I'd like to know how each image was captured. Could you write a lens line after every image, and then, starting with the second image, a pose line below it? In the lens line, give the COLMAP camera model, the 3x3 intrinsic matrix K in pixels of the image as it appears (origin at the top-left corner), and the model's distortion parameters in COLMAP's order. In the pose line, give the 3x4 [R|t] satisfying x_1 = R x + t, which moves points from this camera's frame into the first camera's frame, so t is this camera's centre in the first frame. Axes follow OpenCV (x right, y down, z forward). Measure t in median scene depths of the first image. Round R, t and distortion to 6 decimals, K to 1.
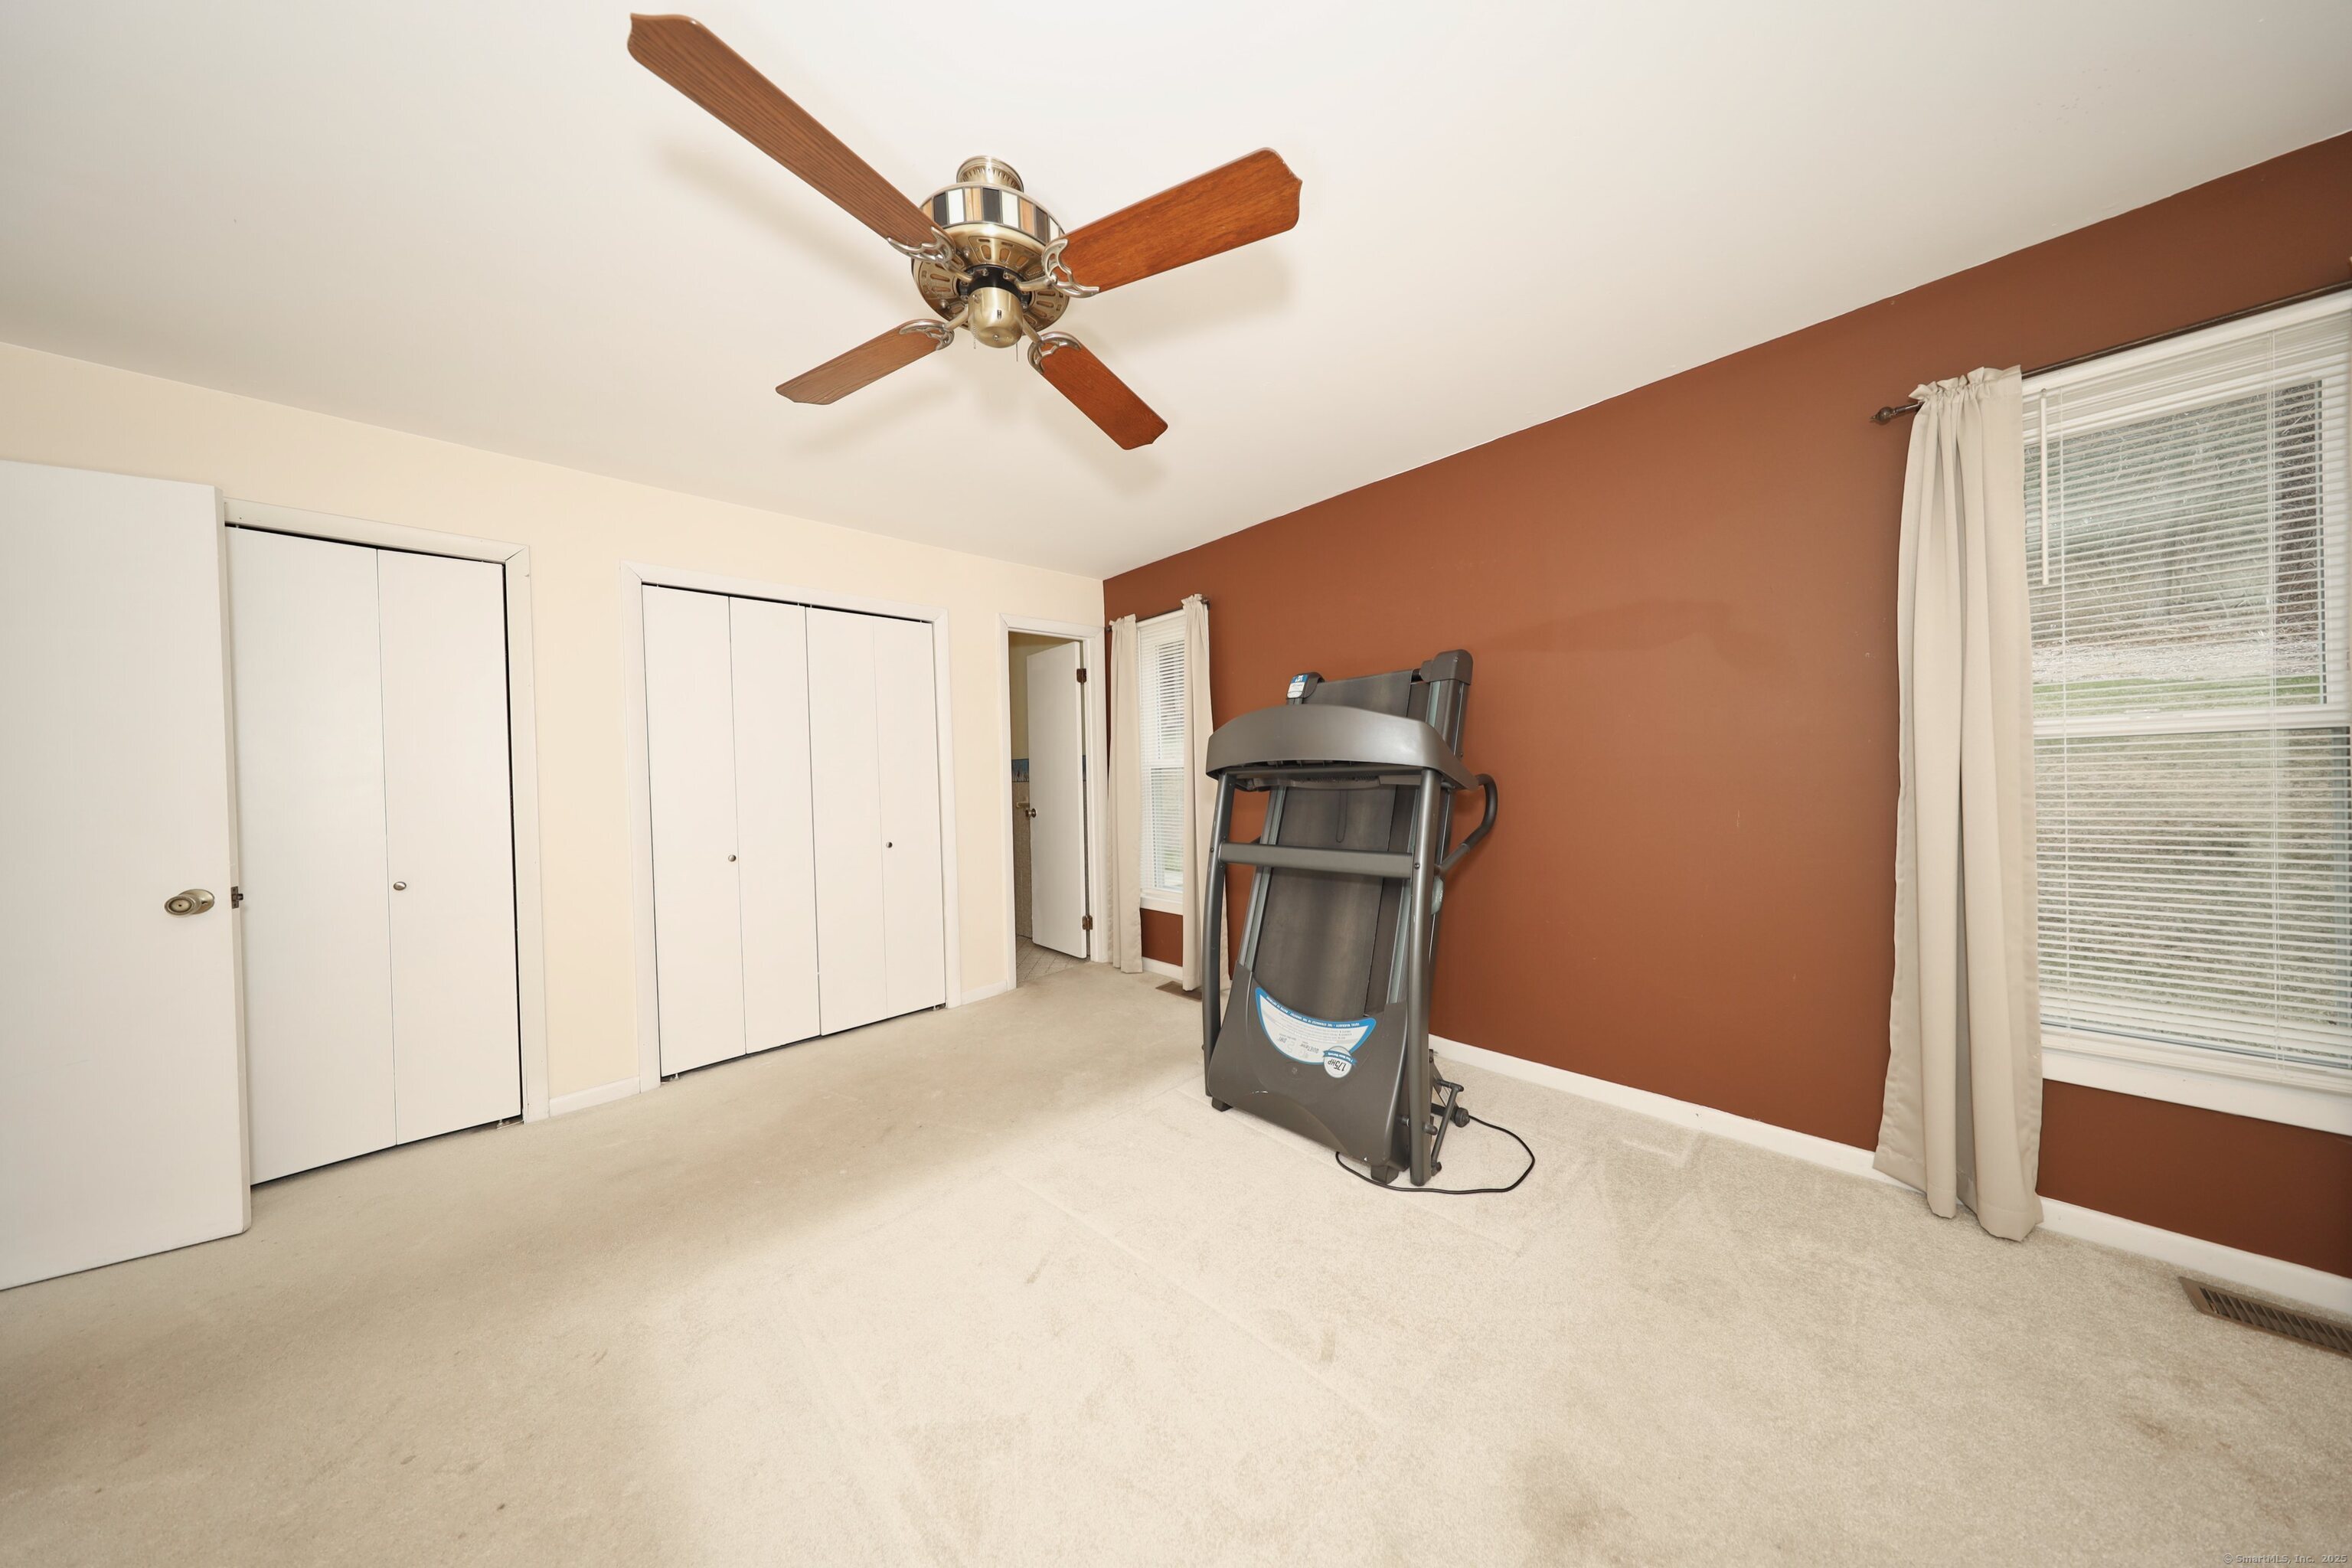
lens RADIAL K [[677.5, 0, 1171.3], [0, 677.5, 779.6], [0, 0, 1]] dist [0.000033, 0.000015]
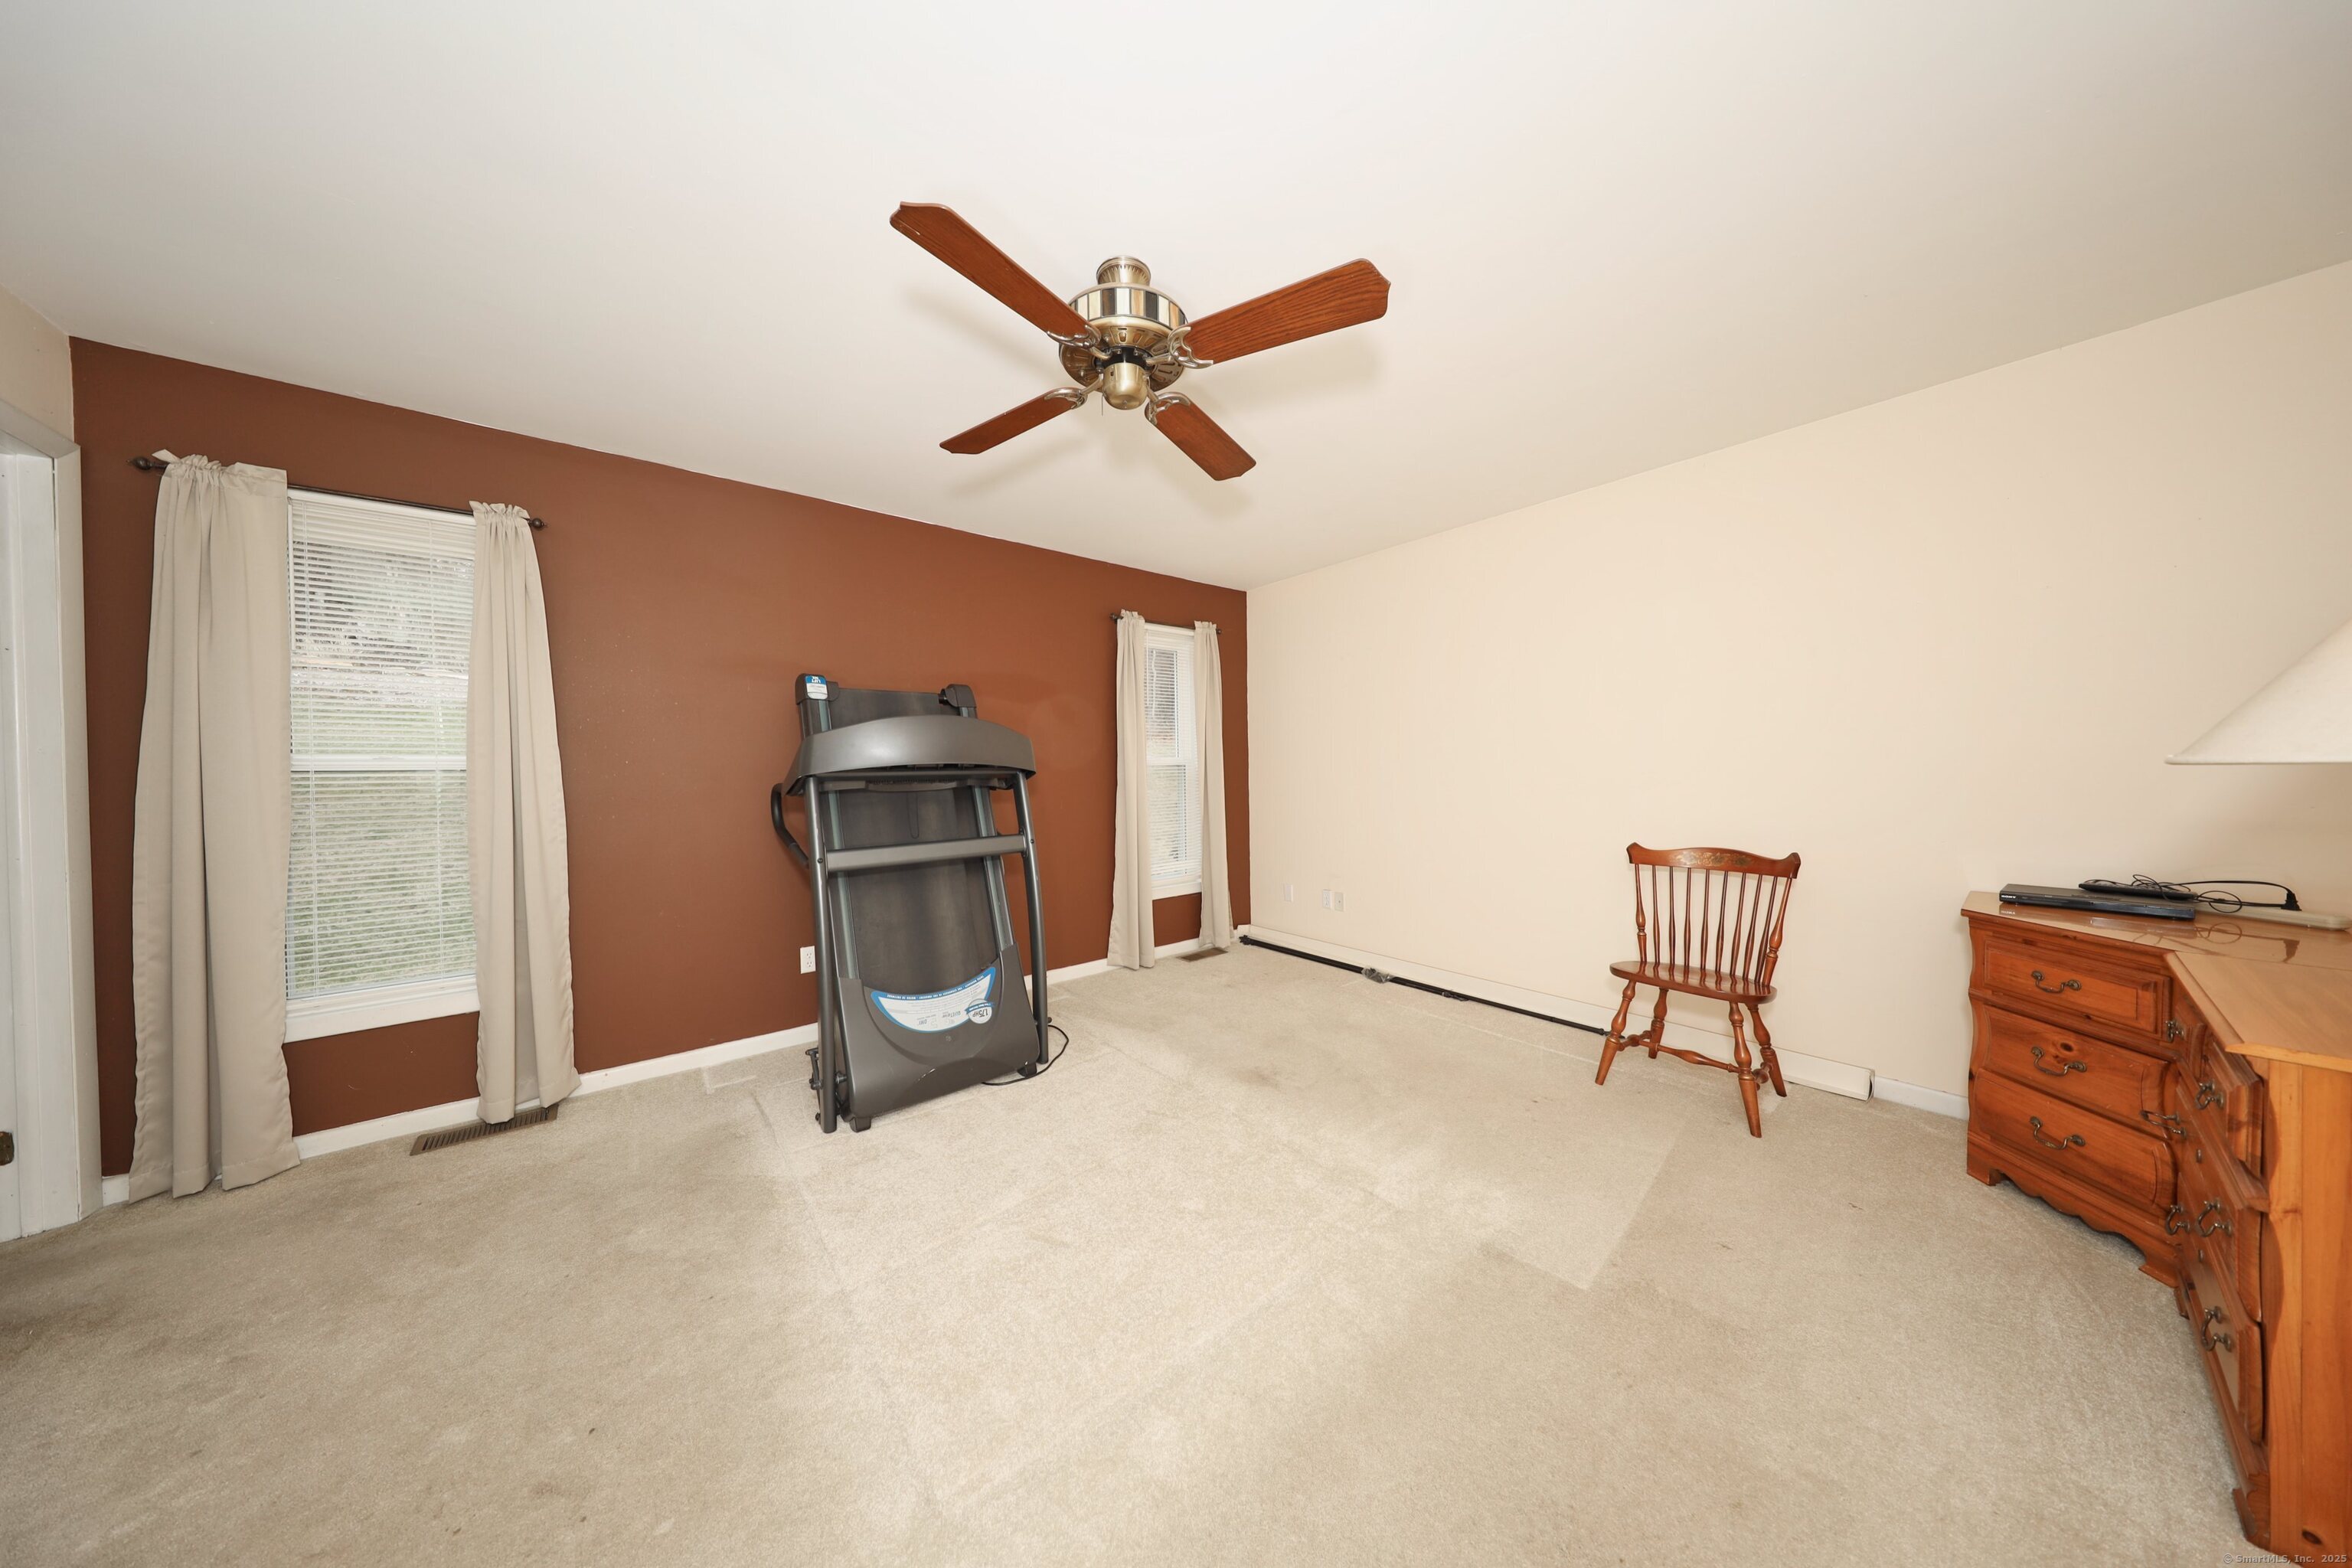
lens RADIAL K [[677.5, 0, 1171.3], [0, 677.5, 779.6], [0, 0, 1]] dist [0.000033, 0.000015]
pose [[0.085198, 0.007920, 0.996333, -0.914265], [0.025416, 0.999626, -0.010120, 0.020538], [-0.996040, 0.026185, 0.084964, 0.525932]]
